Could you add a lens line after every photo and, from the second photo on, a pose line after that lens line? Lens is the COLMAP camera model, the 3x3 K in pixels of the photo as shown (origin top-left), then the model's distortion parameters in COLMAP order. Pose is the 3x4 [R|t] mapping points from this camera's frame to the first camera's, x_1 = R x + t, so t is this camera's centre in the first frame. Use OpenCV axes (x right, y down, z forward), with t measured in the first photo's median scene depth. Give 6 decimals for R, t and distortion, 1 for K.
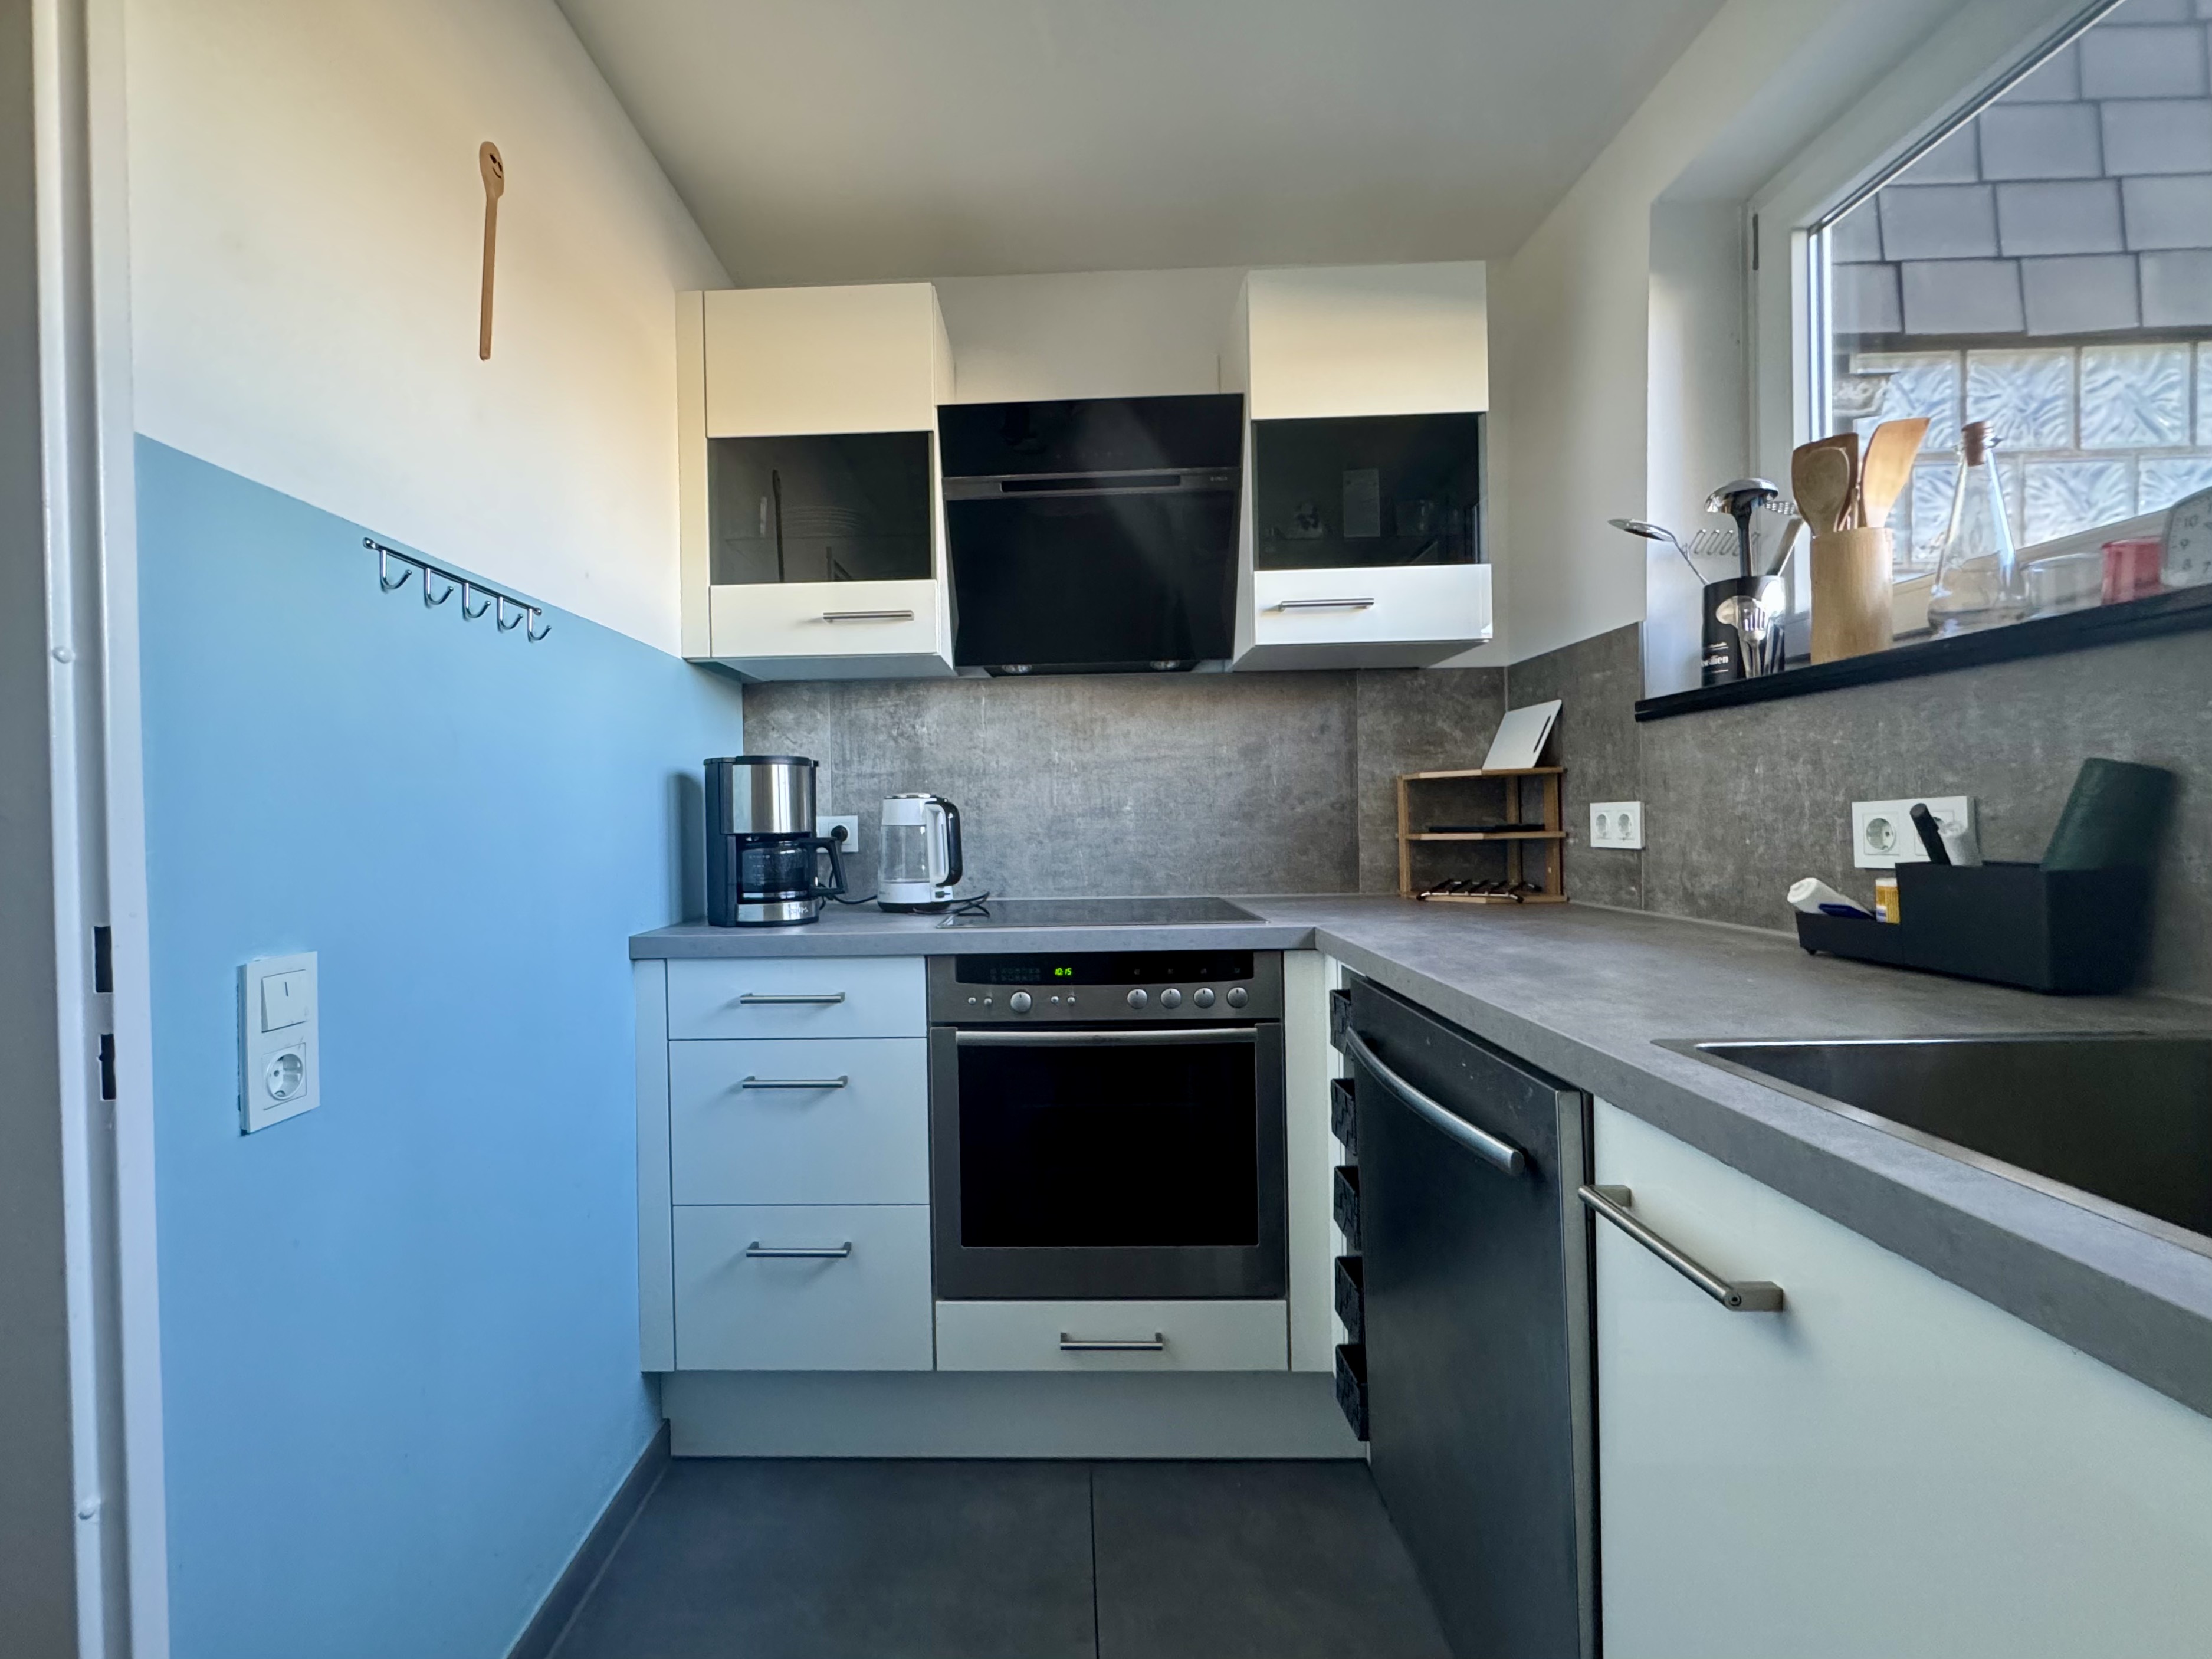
lens RADIAL K [[949.0, 0, 1017.7], [0, 949.0, 828.1], [0, 0, 1]] dist [-0.008648, -0.000066]
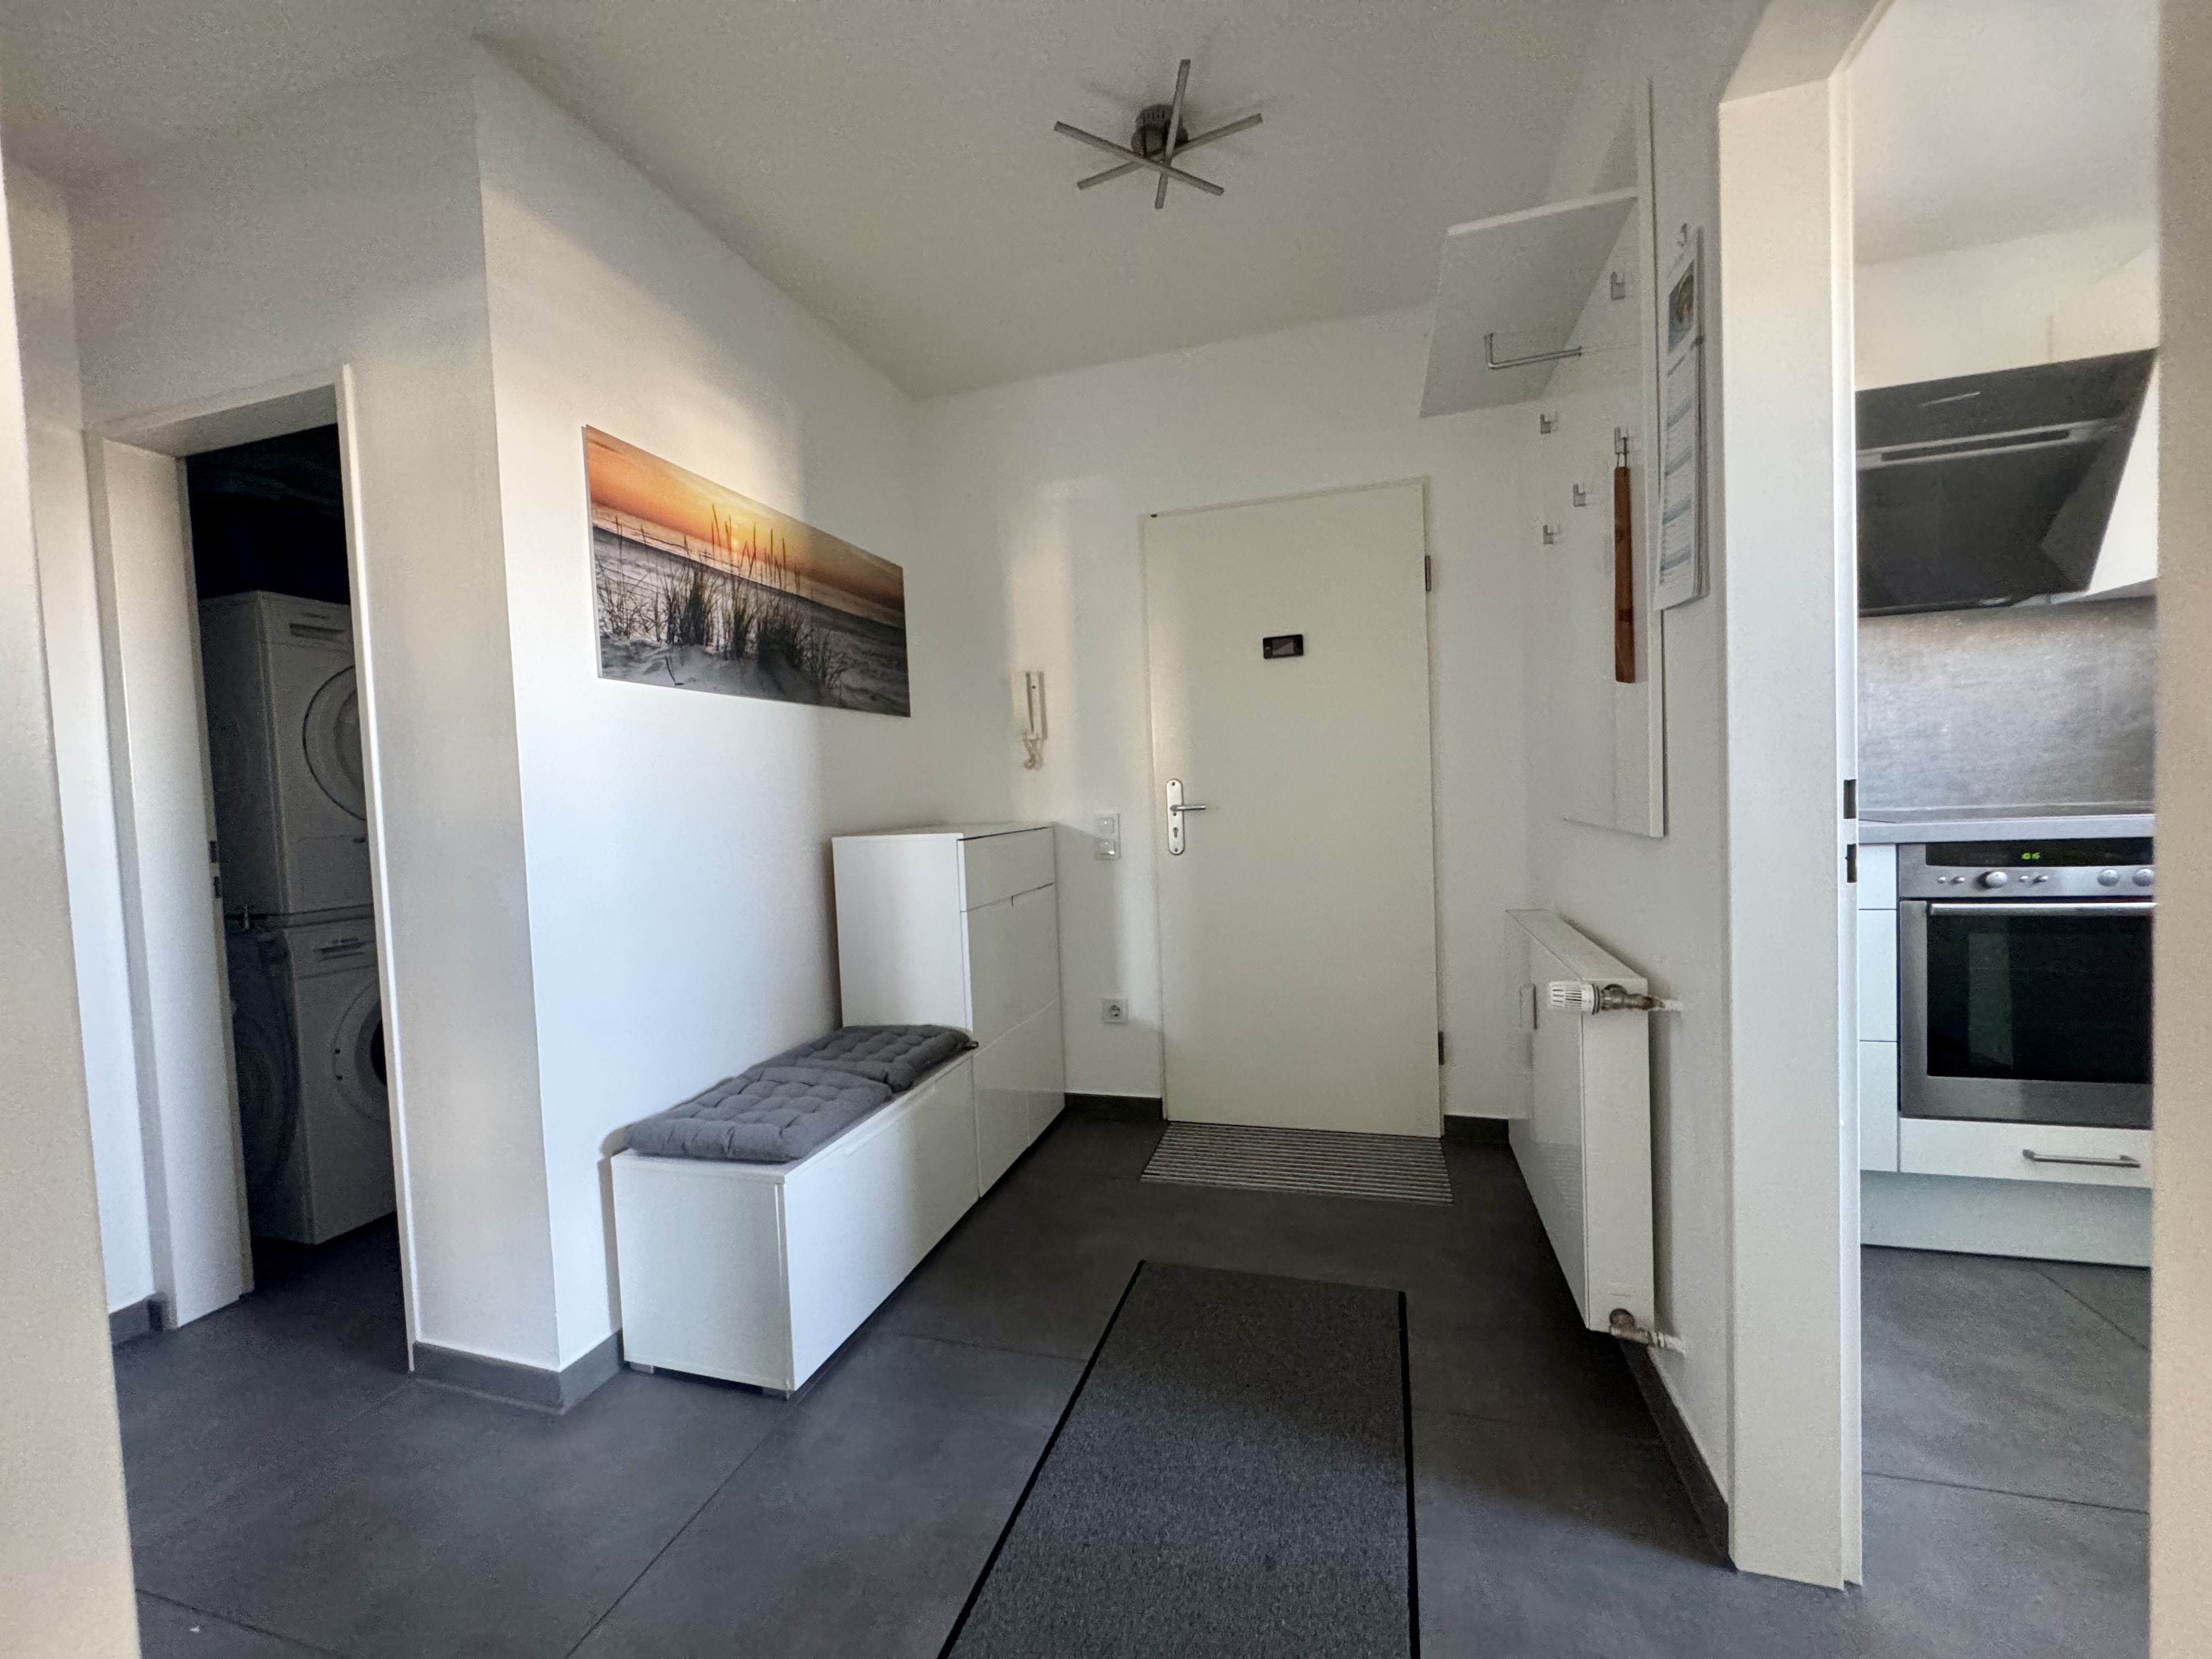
lens RADIAL K [[872.7, 0, 1111.2], [0, 872.7, 826.0], [0, 0, 1]] dist [-0.003551, -0.000039]
pose [[0.971599, -0.013858, -0.236225, -0.751102], [0.023137, 0.999064, 0.036551, 0.040847], [0.235498, -0.040979, 0.971011, -0.322917]]
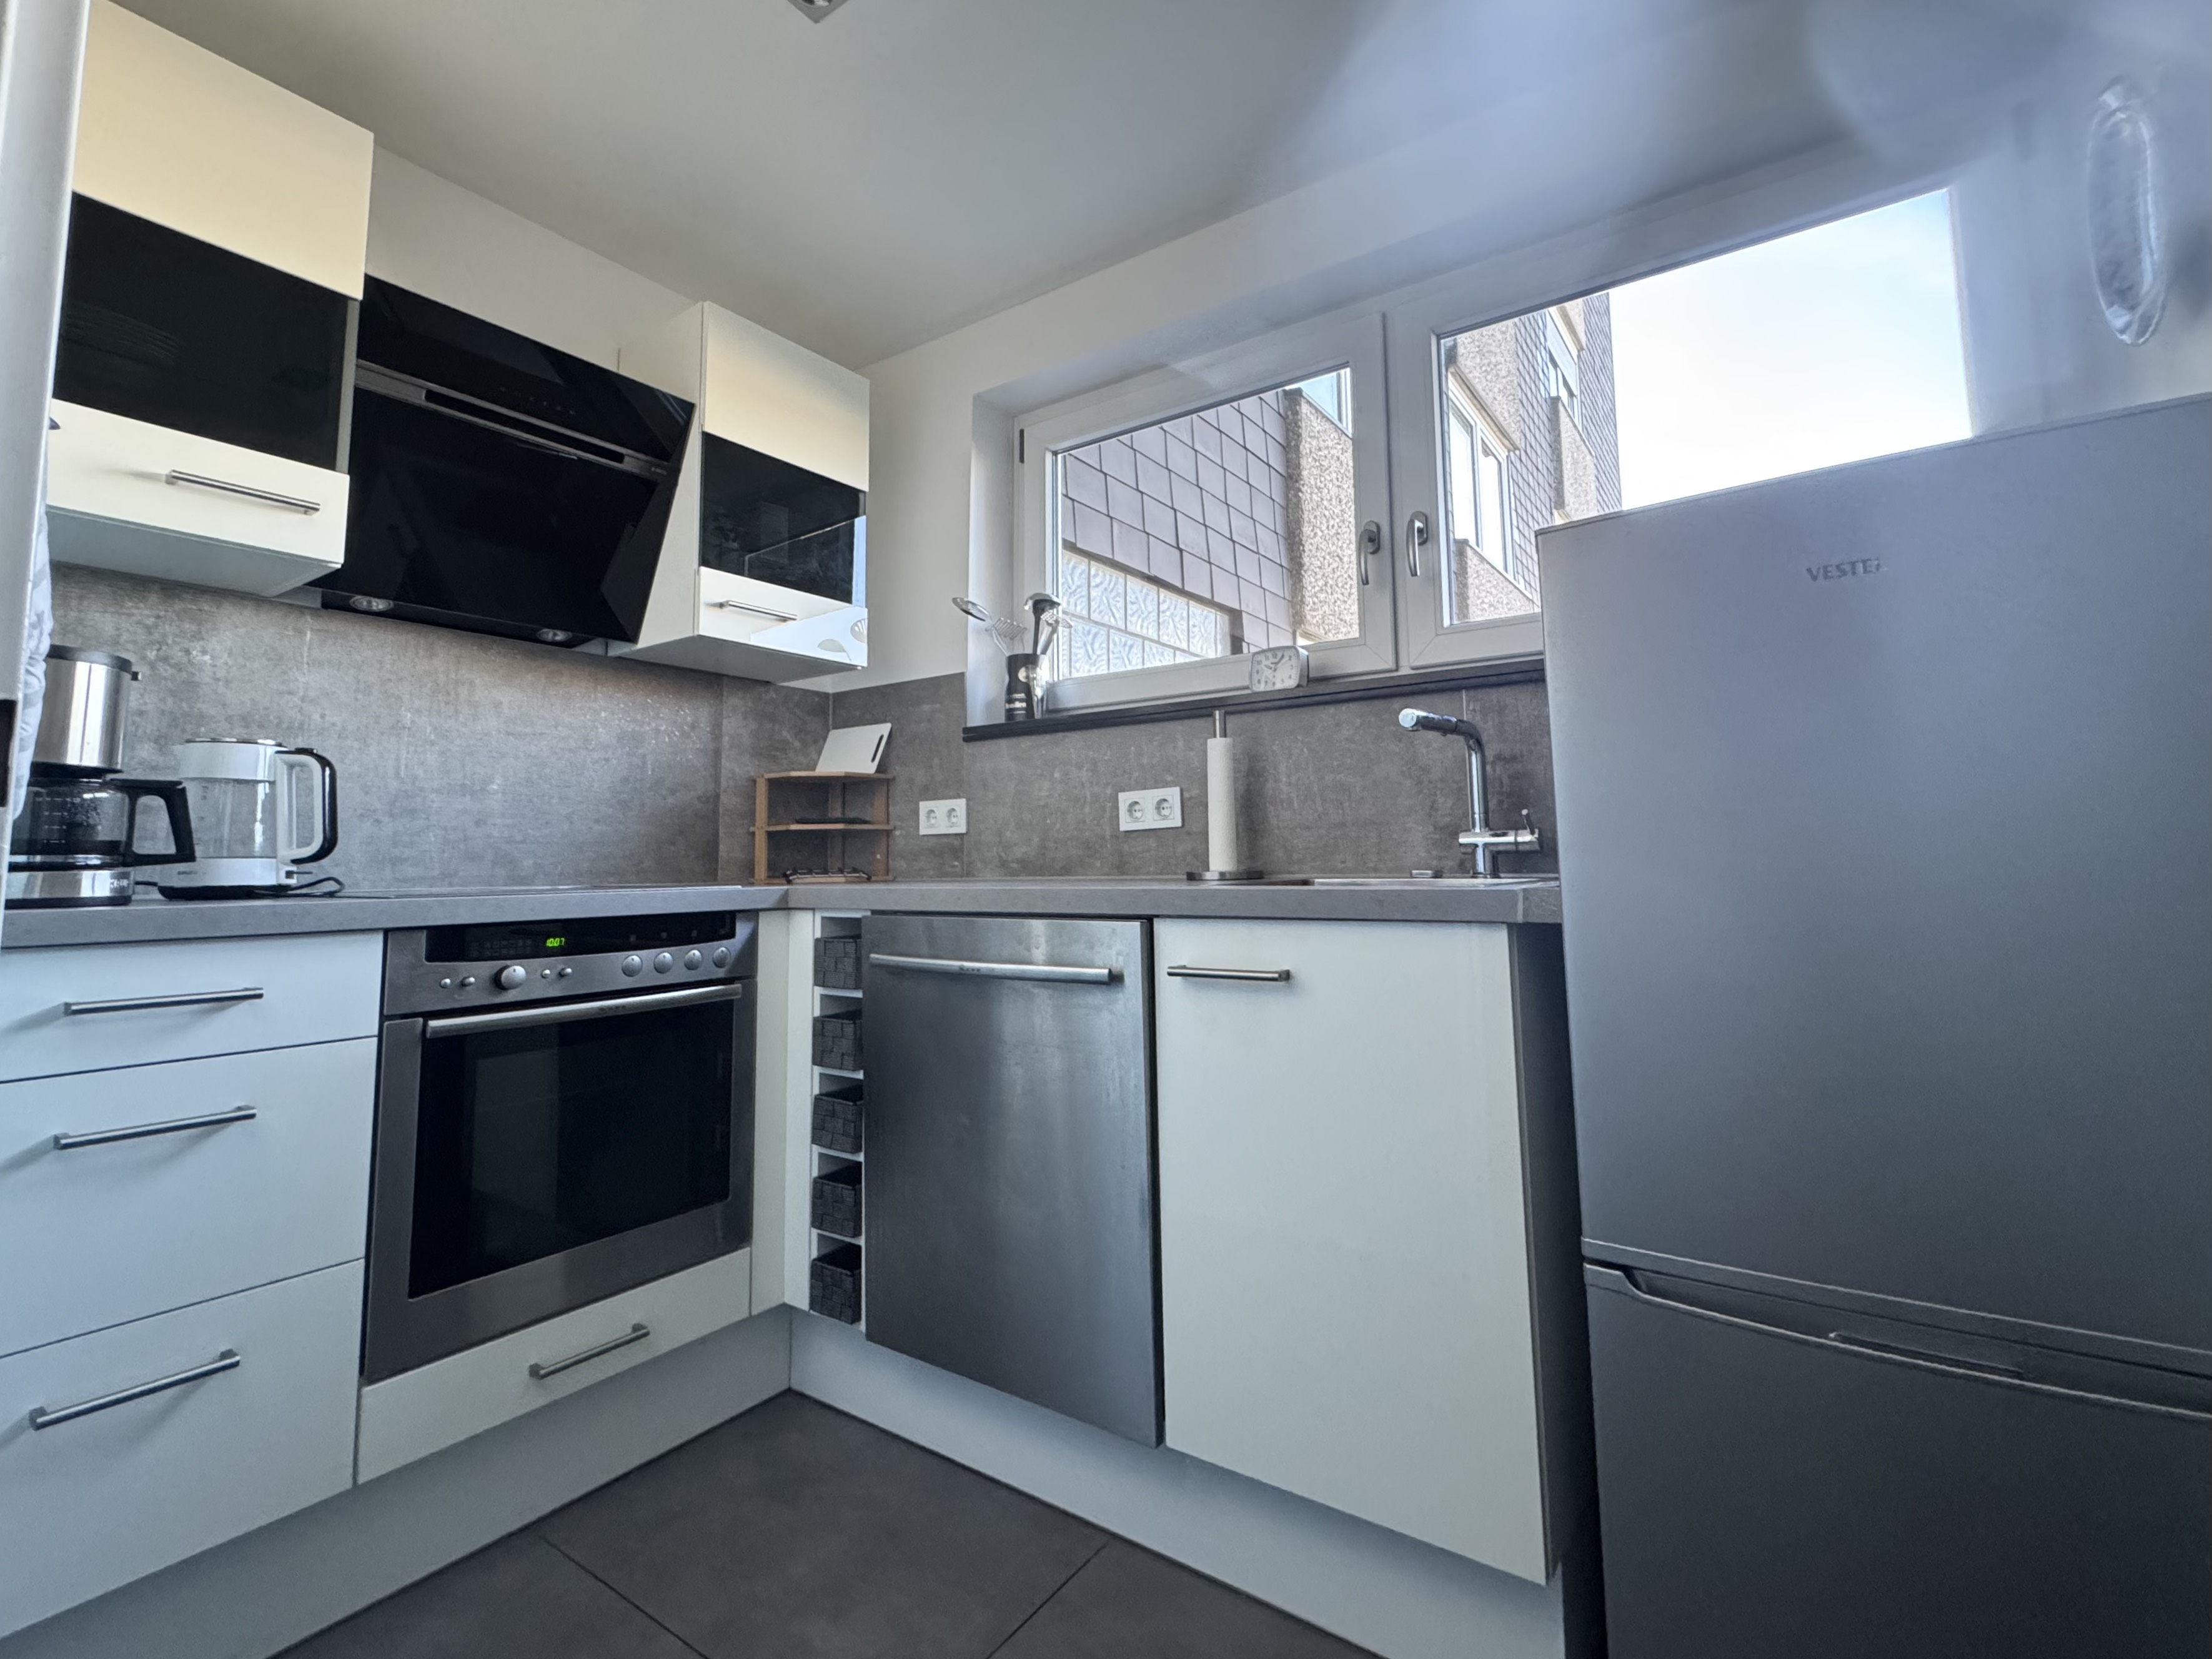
lens RADIAL K [[1018.4, 0, 1104.6], [0, 1018.4, 761.3], [0, 0, 1]] dist [-0.004884, 0.000019]
pose [[0.540246, 0.097096, 0.835887, -0.450091], [0.010876, 0.992432, -0.122309, 0.094251], [-0.841437, 0.075168, 0.535101, 0.017592]]
